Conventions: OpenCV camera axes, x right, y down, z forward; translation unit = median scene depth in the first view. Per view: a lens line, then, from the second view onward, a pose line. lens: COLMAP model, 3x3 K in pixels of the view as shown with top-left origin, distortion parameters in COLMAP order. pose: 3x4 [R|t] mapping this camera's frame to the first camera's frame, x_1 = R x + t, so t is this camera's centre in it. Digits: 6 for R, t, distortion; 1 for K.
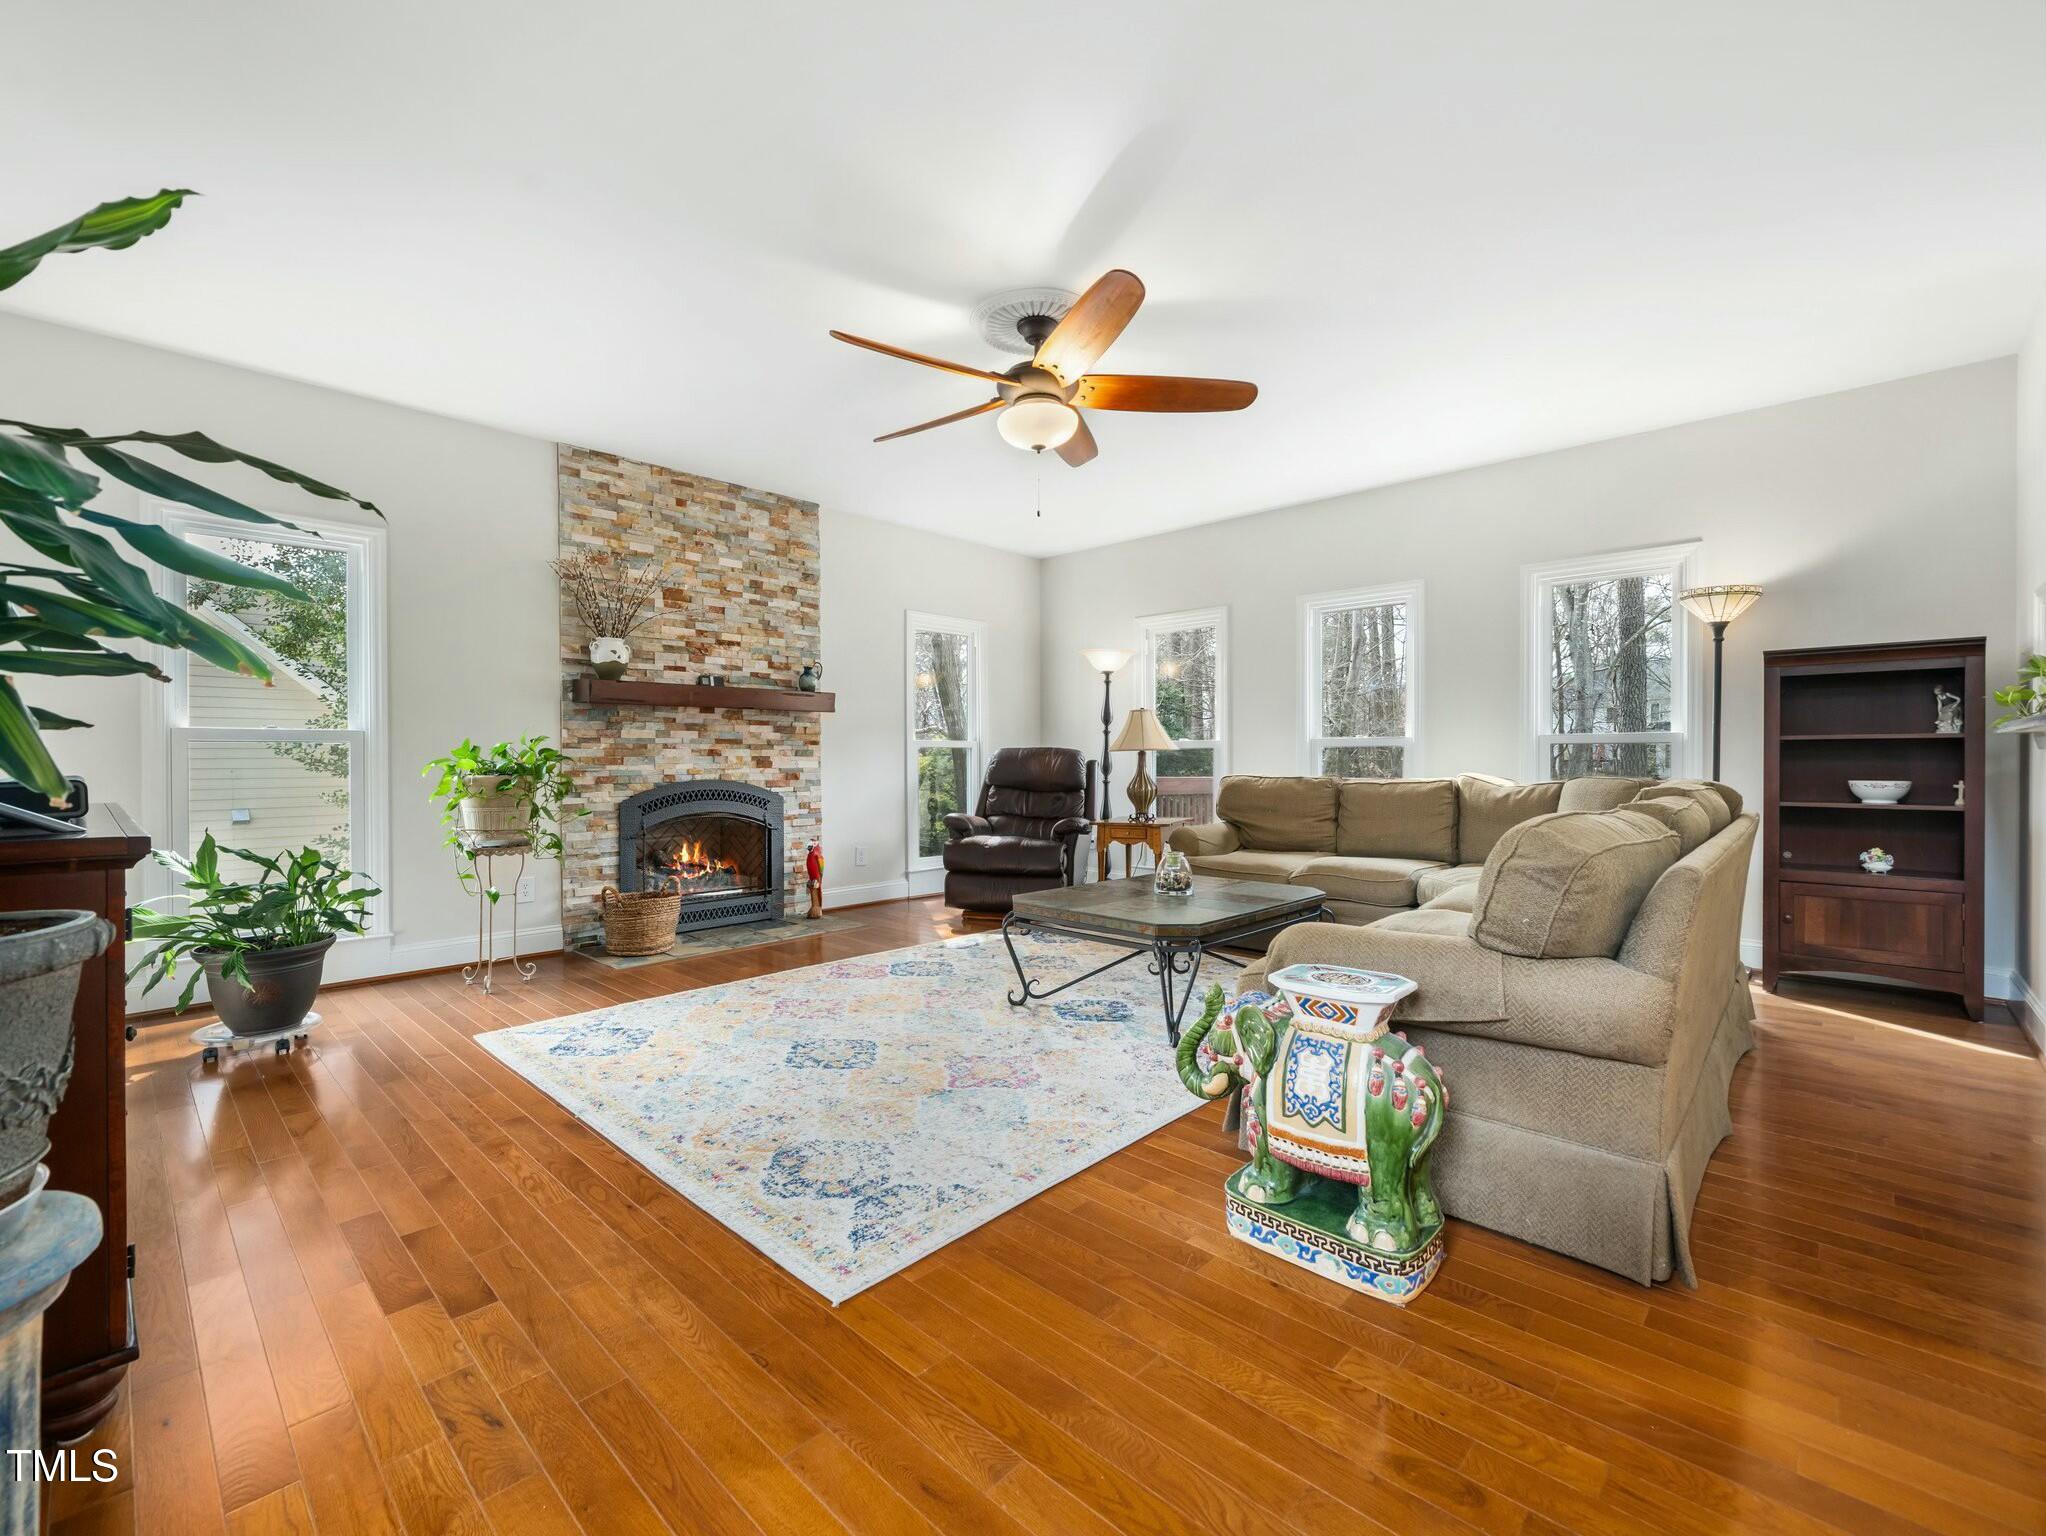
lens RADIAL K [[878.5, 0, 1028.6], [0, 878.5, 756.9], [0, 0, 1]] dist [-0.001596, -0.000505]
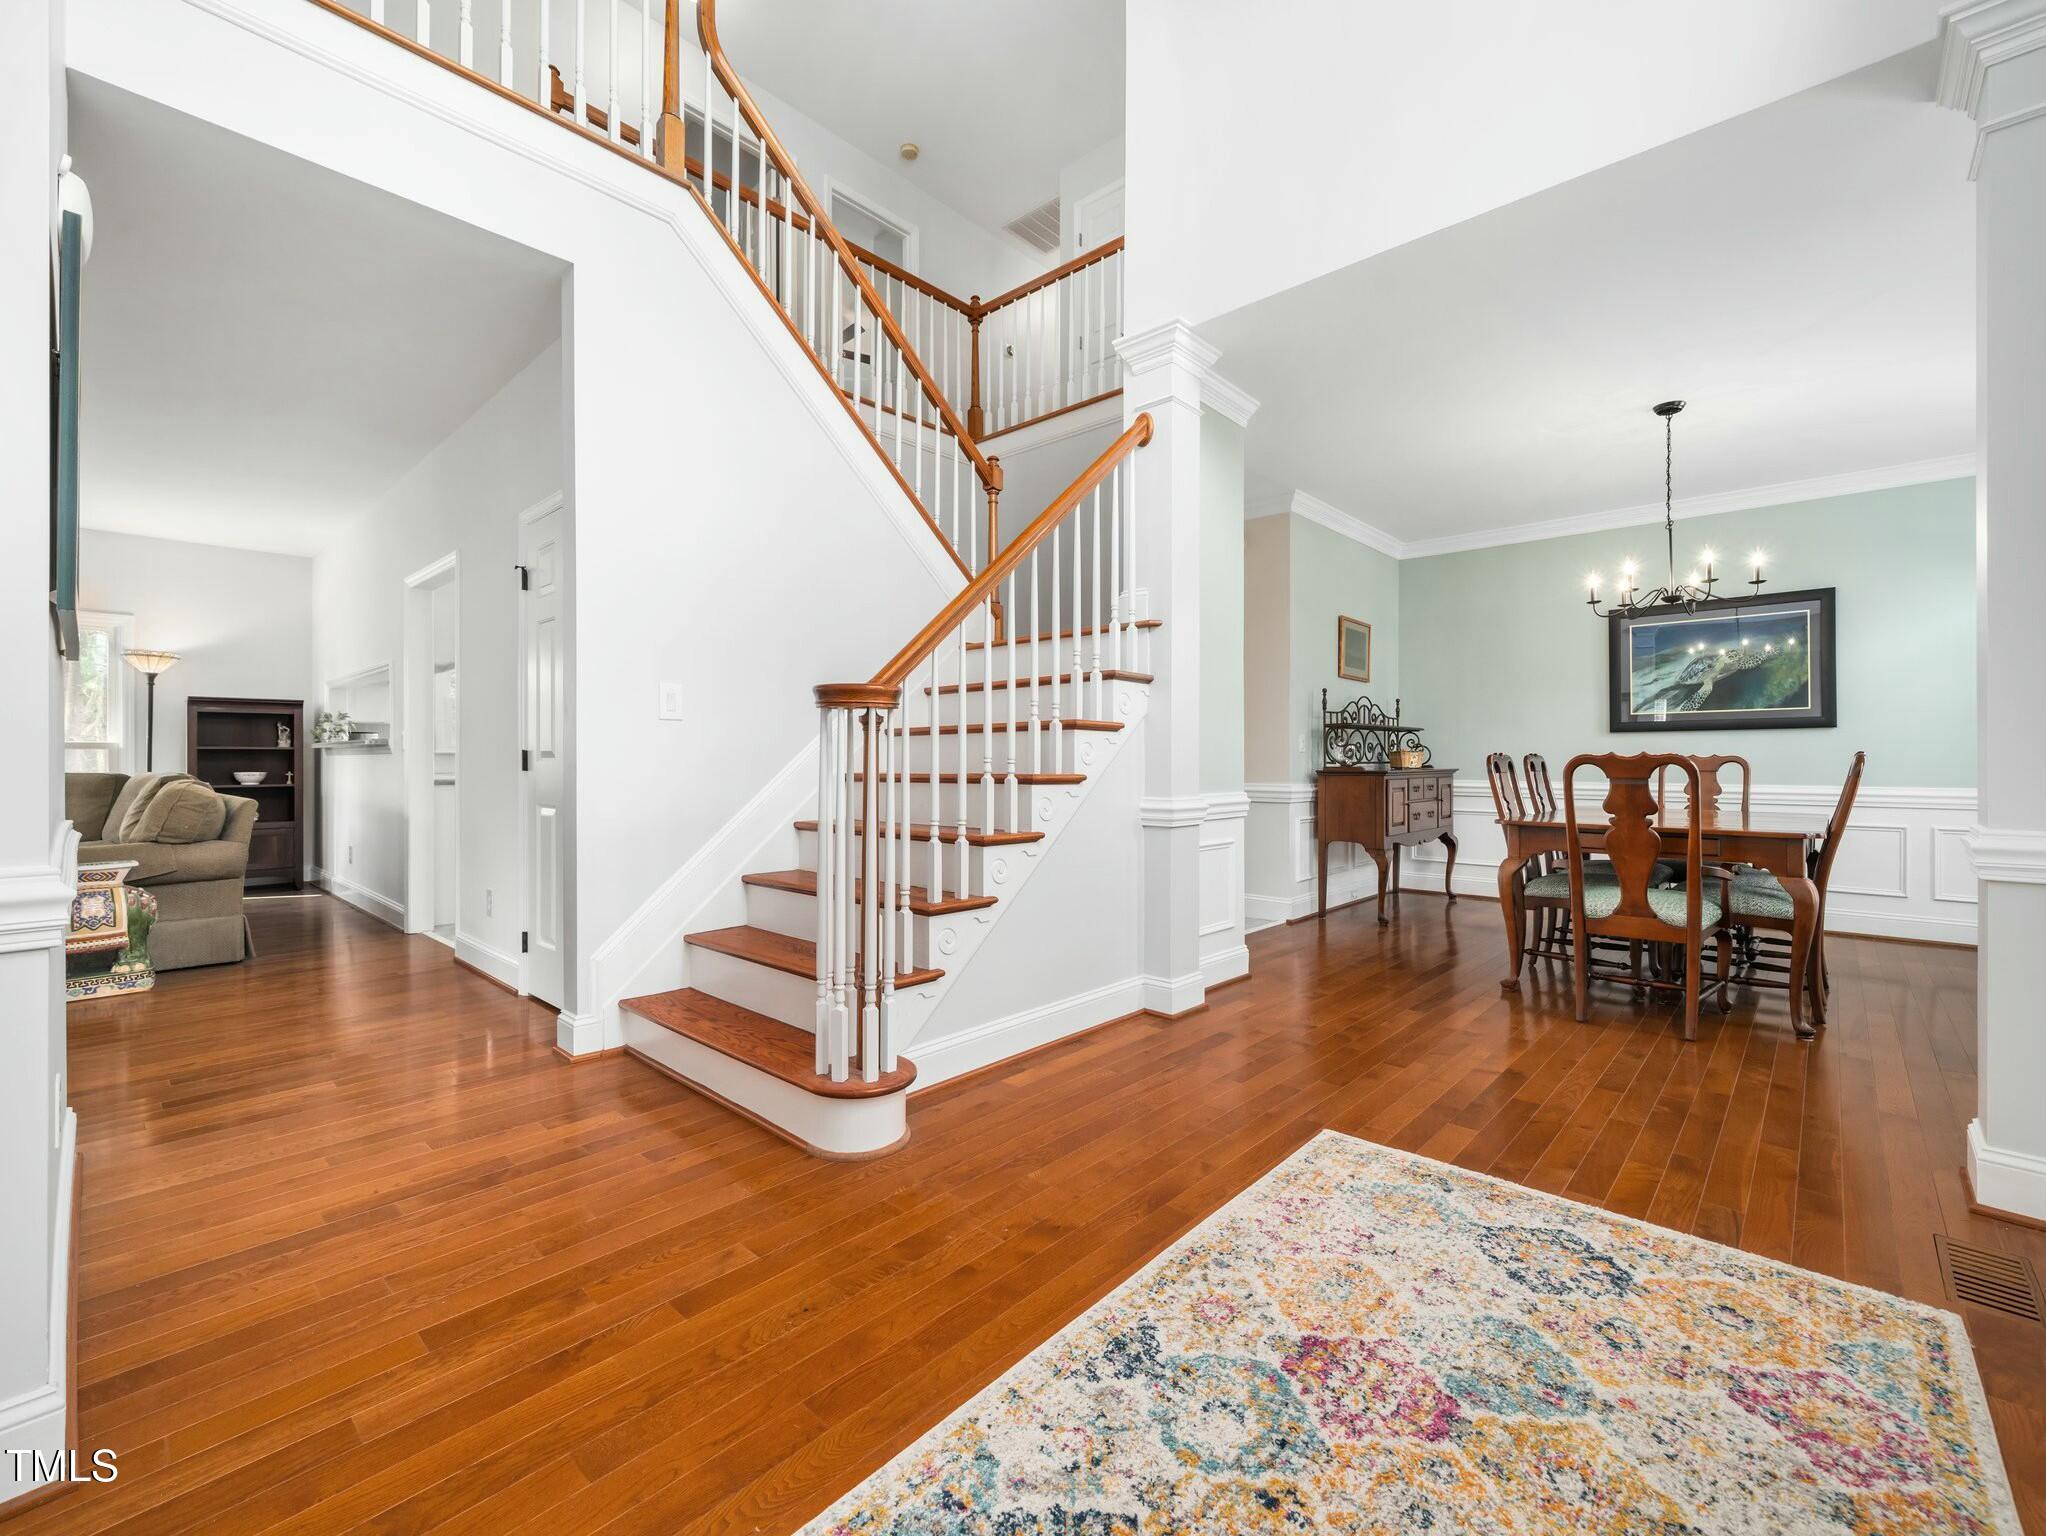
lens RADIAL K [[878.5, 0, 1028.6], [0, 878.5, 756.9], [0, 0, 1]] dist [-0.001596, -0.000505]
pose [[-0.014333, 0.003120, 0.999892, -0.978369], [0.000922, 0.999995, -0.003107, 0.002636], [-0.999897, 0.000878, -0.014336, -0.663409]]
